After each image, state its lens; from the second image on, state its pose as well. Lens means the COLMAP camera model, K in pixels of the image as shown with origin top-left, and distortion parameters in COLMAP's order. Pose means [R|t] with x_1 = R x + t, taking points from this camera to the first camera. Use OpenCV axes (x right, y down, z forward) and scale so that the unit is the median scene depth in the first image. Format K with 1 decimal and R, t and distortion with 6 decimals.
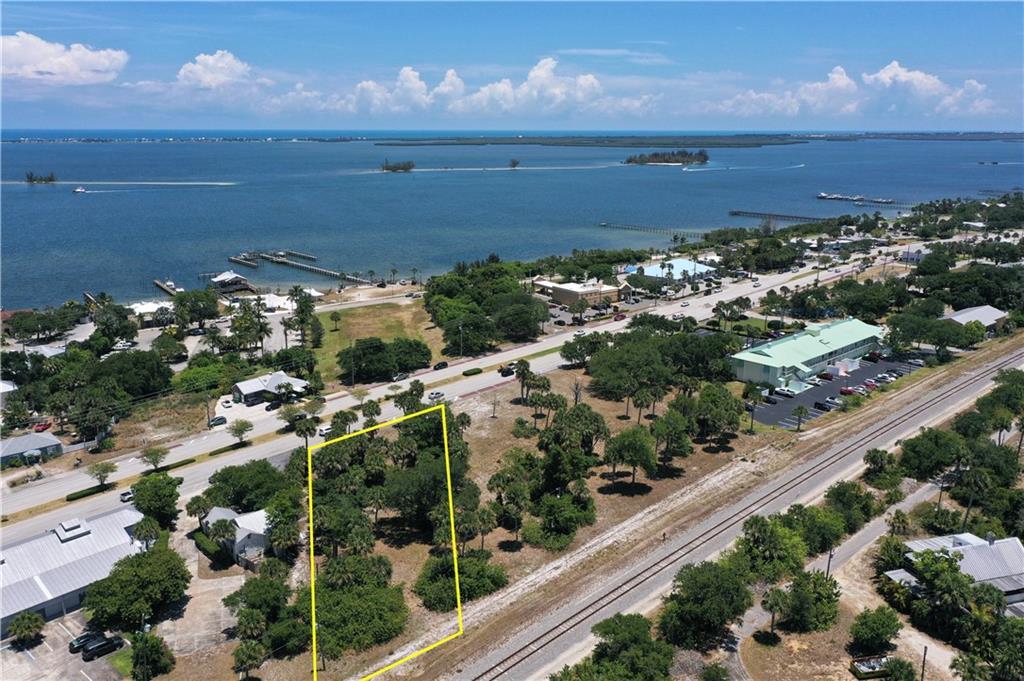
lens RADIAL K [[828.4, 0, 513.3], [0, 828.4, 340.3], [0, 0, 1]] dist [0.011008, 0.002078]
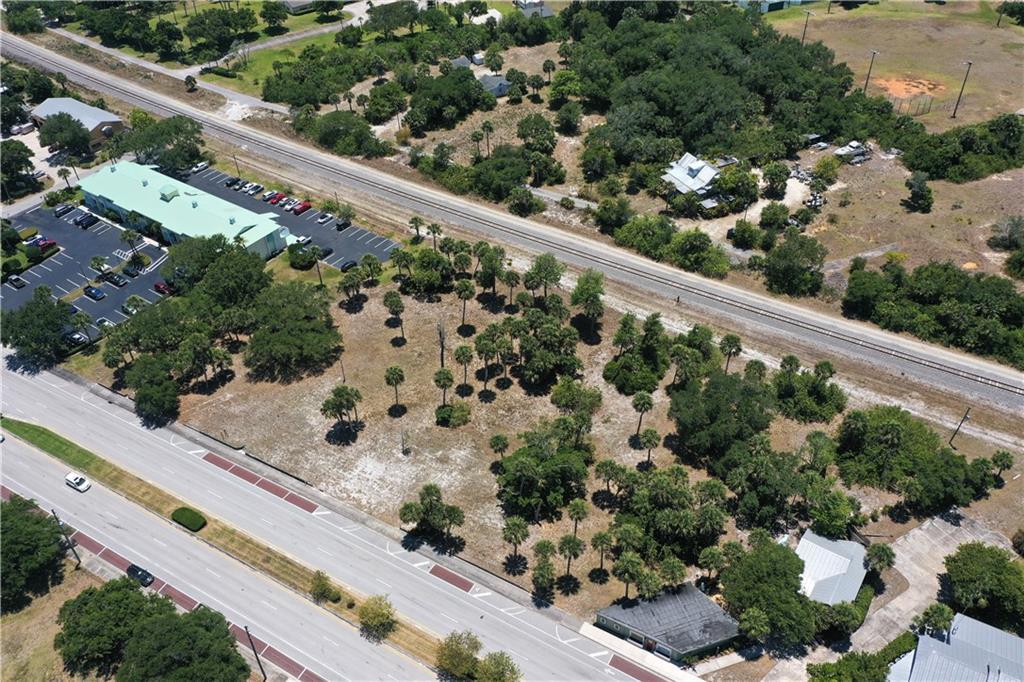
lens RADIAL K [[809.0, 0, 513.8], [0, 809.0, 338.3], [0, 0, 1]] dist [0.004180, 0.004469]
pose [[-0.197366, -0.624279, 0.755859, -0.509912], [0.275967, 0.704464, 0.653890, -0.414295], [-0.940685, 0.337648, 0.033244, 0.809001]]
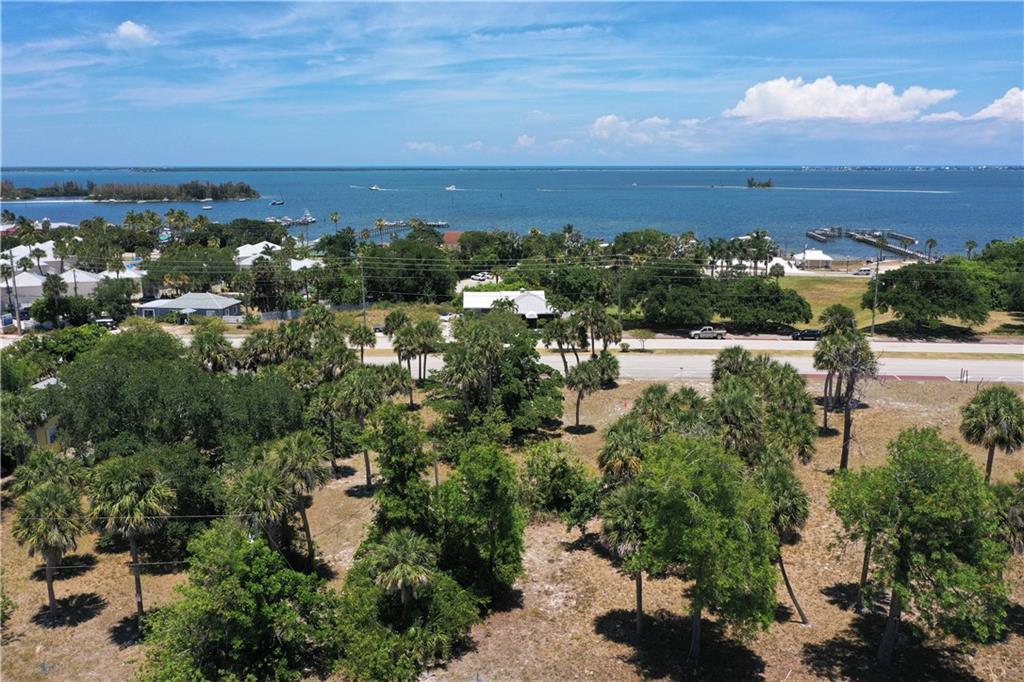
lens RADIAL K [[834.9, 0, 514.9], [0, 834.9, 341.2], [0, 0, 1]] dist [0.003071, -0.001088]
pose [[0.645130, 0.157596, -0.747643, 0.229820], [-0.189458, 0.980934, 0.043291, 0.054731], [0.740211, 0.113719, 0.662688, 0.573245]]
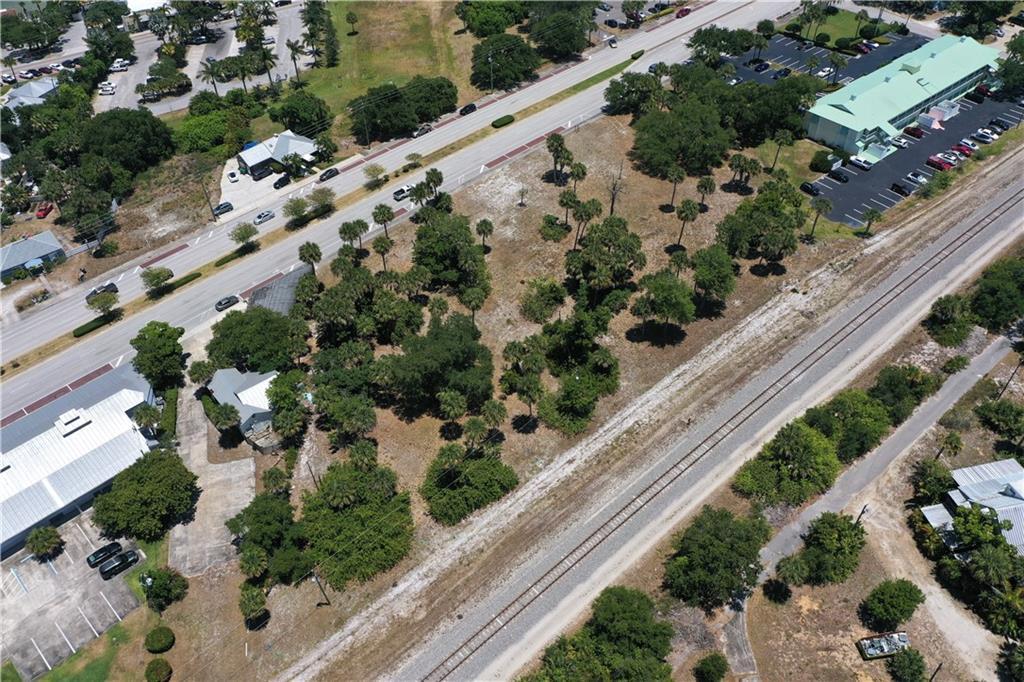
lens RADIAL K [[810.2, 0, 513.8], [0, 810.2, 340.2], [0, 0, 1]] dist [0.003789, 0.004299]
pose [[0.997402, 0.024173, -0.067858, 0.029608], [0.010586, 0.882597, 0.470011, -0.181886], [0.071253, -0.469508, 0.880048, 0.149435]]
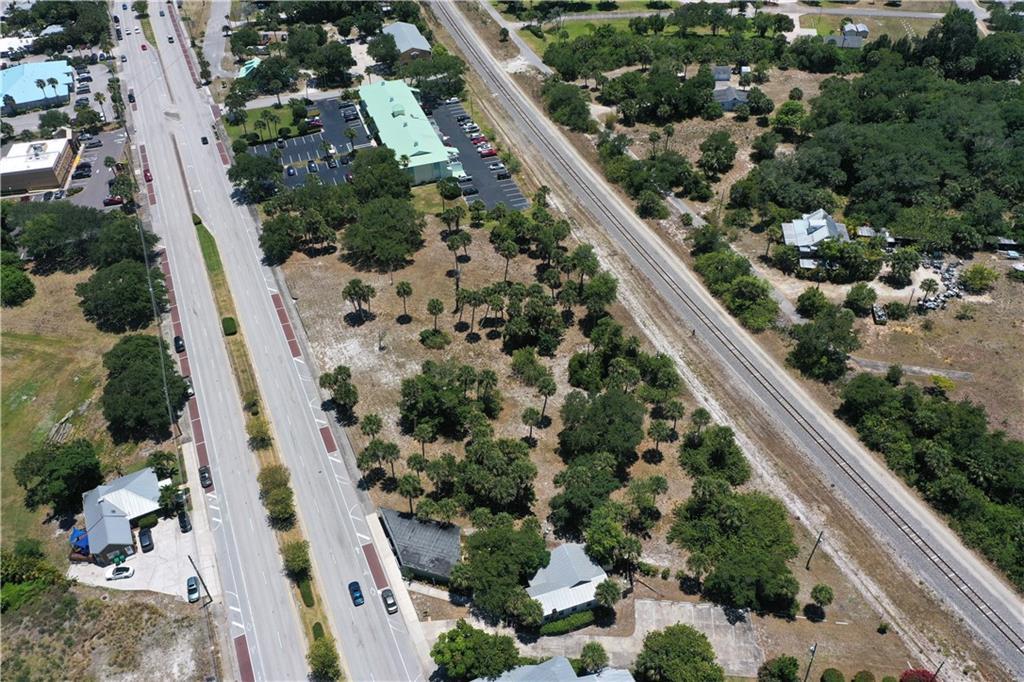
lens RADIAL K [[811.6, 0, 512.3], [0, 811.6, 338.1], [0, 0, 1]] dist [0.005085, 0.002468]
pose [[0.415813, -0.592884, 0.689629, -0.556391], [0.259579, 0.804120, 0.534799, -0.348356], [-0.871618, -0.043364, 0.488263, 0.409181]]
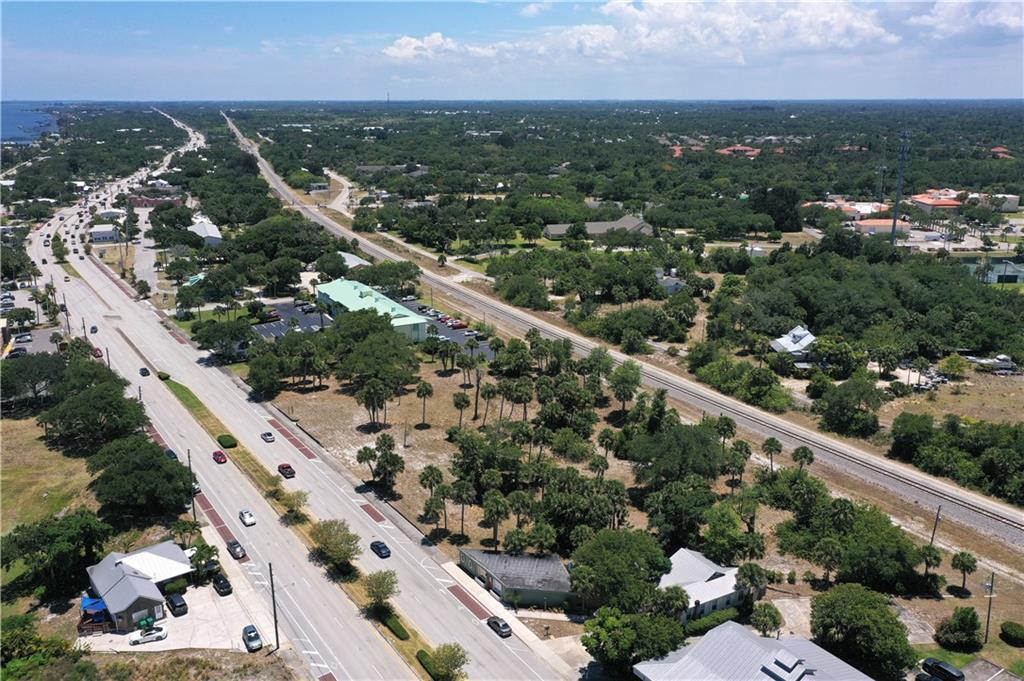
lens RADIAL K [[841.4, 0, 514.5], [0, 841.4, 341.9], [0, 0, 1]] dist [0.010830, -0.000839]
pose [[0.247517, -0.273311, 0.929536, -0.741737], [0.243432, 0.946156, 0.213377, -0.161291], [-0.937804, 0.173464, 0.300722, 0.585414]]
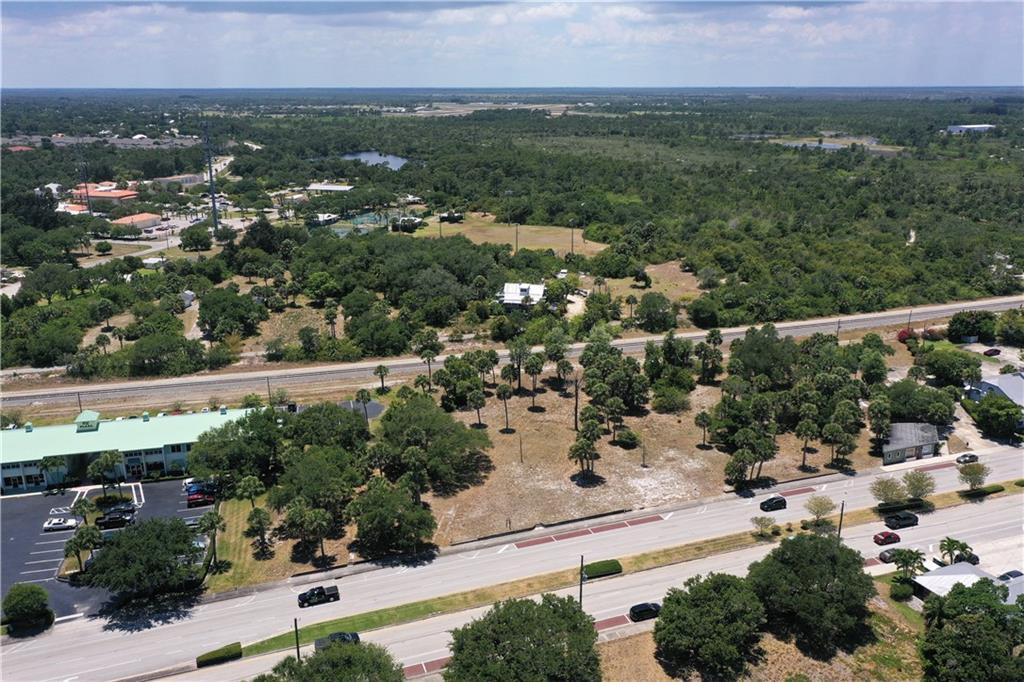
lens RADIAL K [[844.2, 0, 513.2], [0, 844.2, 339.9], [0, 0, 1]] dist [0.010419, 0.002182]
pose [[-0.875775, -0.139738, 0.462052, -0.259011], [0.121253, 0.862815, 0.490763, -0.407441], [-0.467244, 0.485823, -0.738688, 1.526380]]
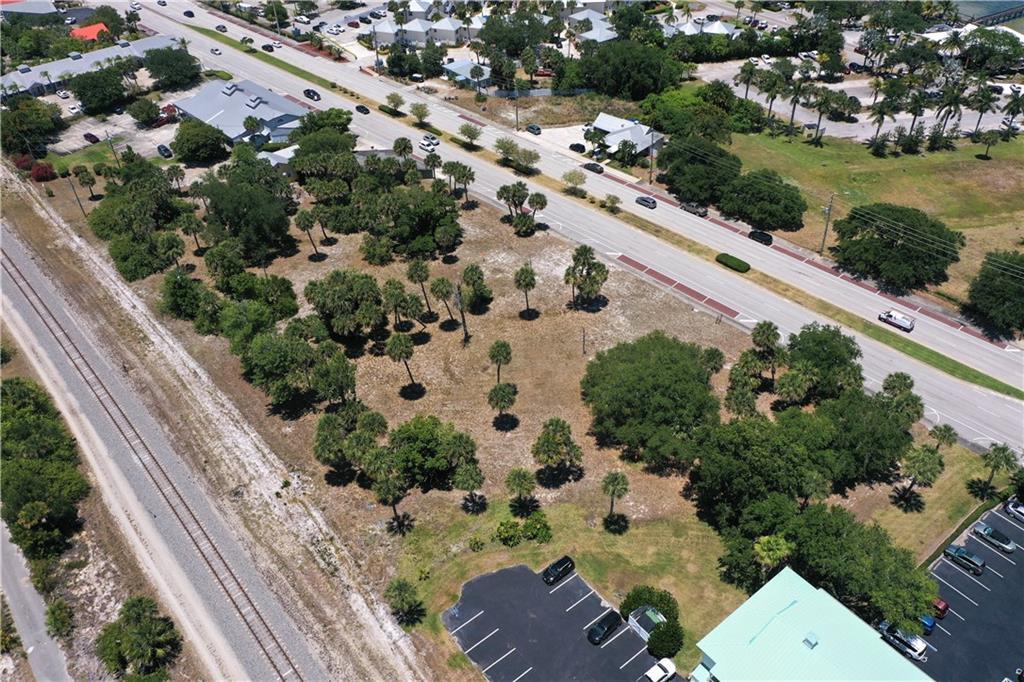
lens RADIAL K [[803.1, 0, 512.0], [0, 803.1, 340.4], [0, 0, 1]] dist [0.010304, 0.001906]
pose [[-0.082395, 0.623464, -0.777498, 0.559509], [-0.222166, 0.749028, 0.624179, -0.307667], [0.971521, 0.224162, 0.076797, 0.896220]]
